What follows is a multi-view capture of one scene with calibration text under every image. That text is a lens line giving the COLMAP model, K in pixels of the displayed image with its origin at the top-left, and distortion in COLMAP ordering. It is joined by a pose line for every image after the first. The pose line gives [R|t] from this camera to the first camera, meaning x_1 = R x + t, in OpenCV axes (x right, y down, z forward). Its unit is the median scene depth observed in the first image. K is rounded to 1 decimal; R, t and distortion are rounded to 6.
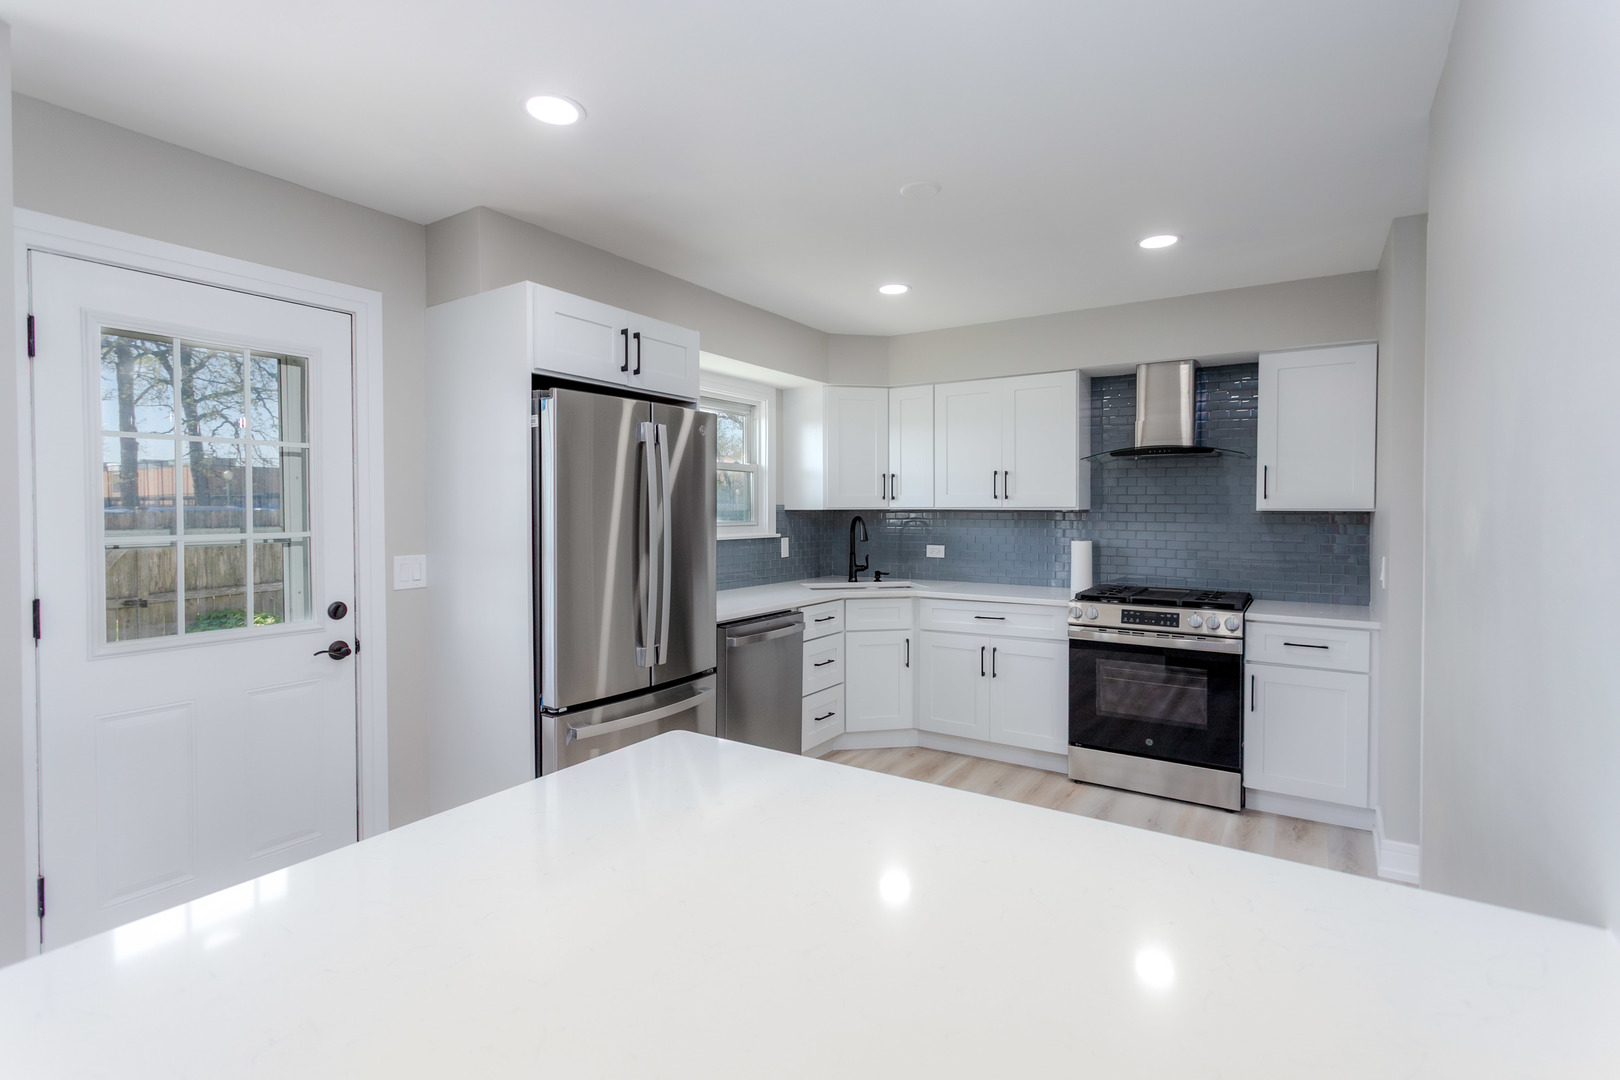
lens RADIAL K [[755.1, 0, 810.6], [0, 755.1, 512.9], [0, 0, 1]] dist [0.001085, 0.000102]
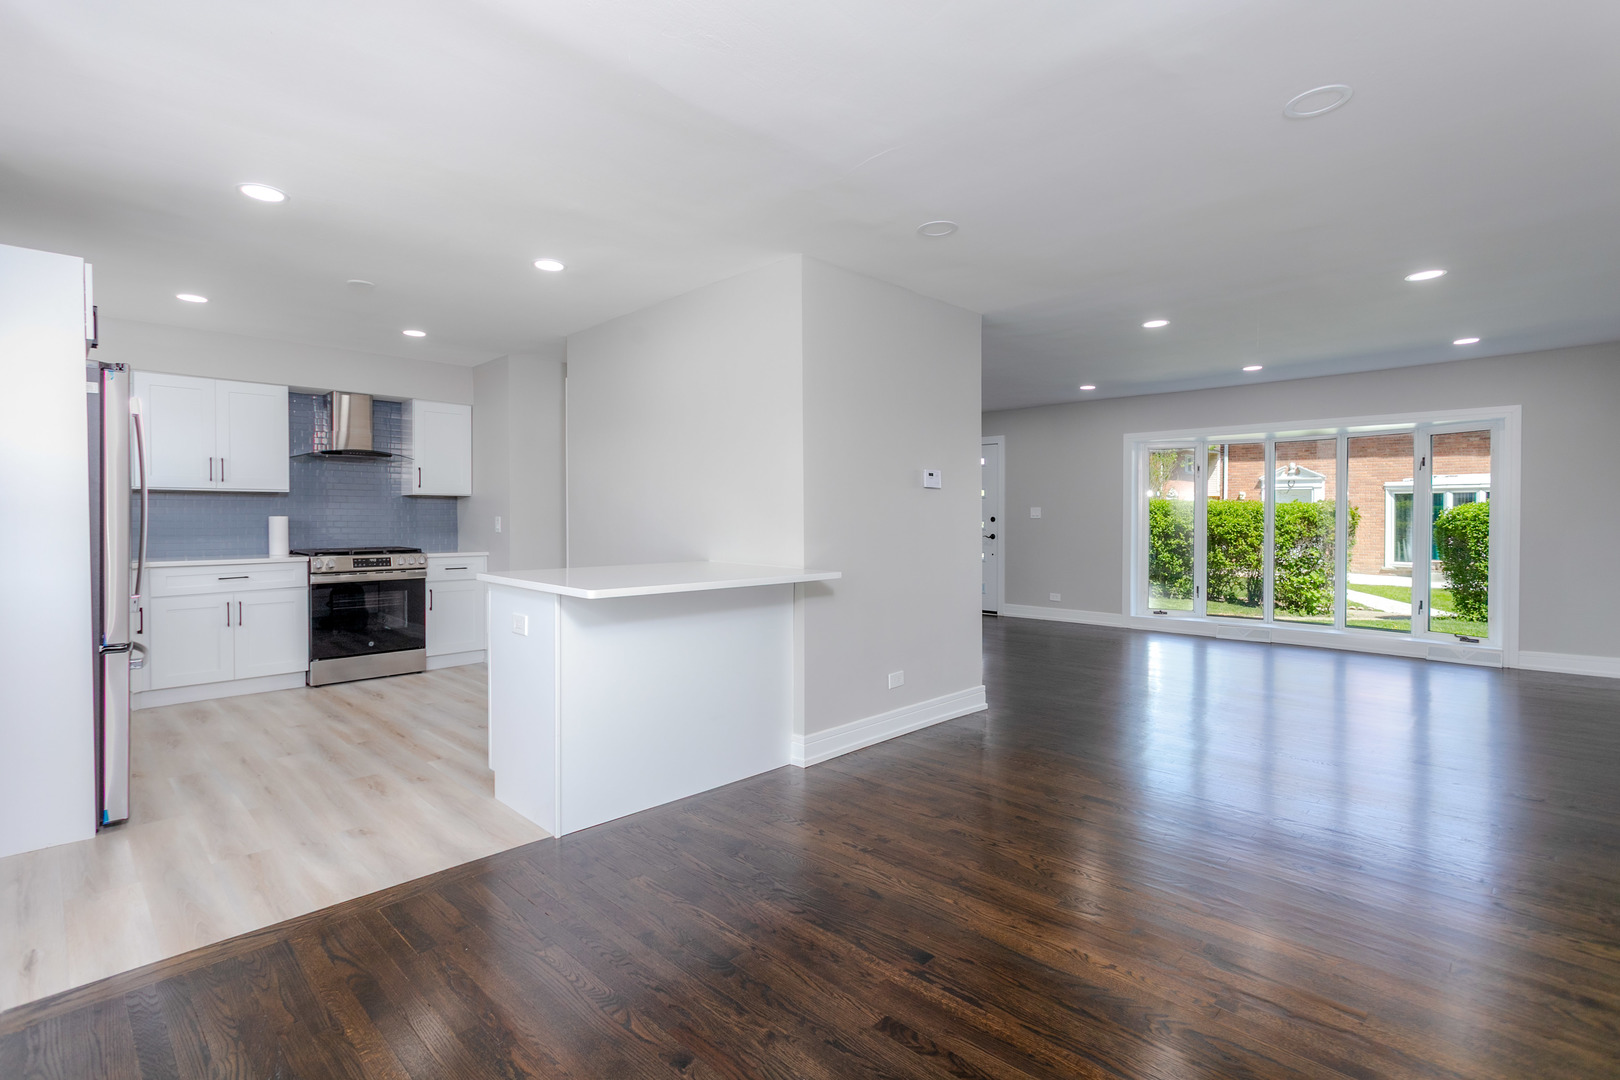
lens RADIAL K [[764.4, 0, 810.0], [0, 764.4, 540.0], [0, 0, 1]] dist [0.004144, 0.000354]
pose [[0.190892, -0.032147, 0.981084, -0.890001], [0.007285, 0.999482, 0.031333, 0.050916], [-0.981584, 0.001166, 0.191027, -0.168328]]
